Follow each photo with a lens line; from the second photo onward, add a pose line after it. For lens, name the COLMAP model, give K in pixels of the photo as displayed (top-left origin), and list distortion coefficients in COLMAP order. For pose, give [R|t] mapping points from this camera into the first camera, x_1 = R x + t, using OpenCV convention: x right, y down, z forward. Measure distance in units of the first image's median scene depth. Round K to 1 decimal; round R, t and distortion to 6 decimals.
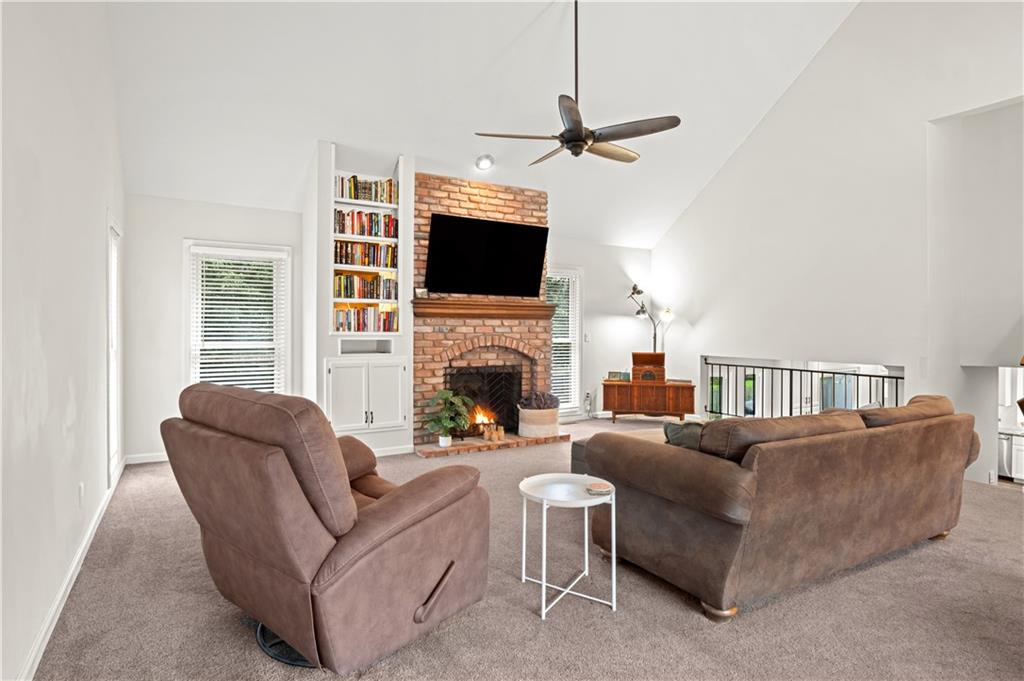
lens RADIAL K [[563.5, 0, 510.9], [0, 563.5, 334.8], [0, 0, 1]] dist [-0.021729, -0.000209]
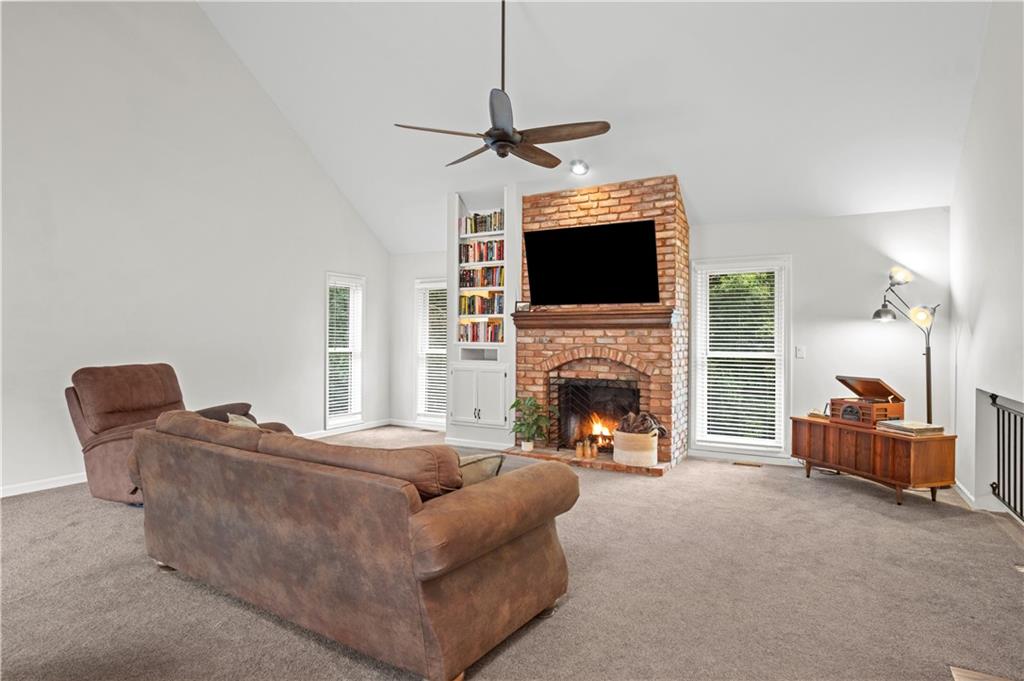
lens RADIAL K [[563.5, 0, 510.9], [0, 563.5, 341.0], [0, 0, 1]] dist [-0.021729, -0.000209]
pose [[0.480799, 0.000024, -0.876831, 0.751887], [-0.012784, 0.999894, -0.006982, 0.000112], [0.876737, 0.014566, 0.480749, 0.439995]]
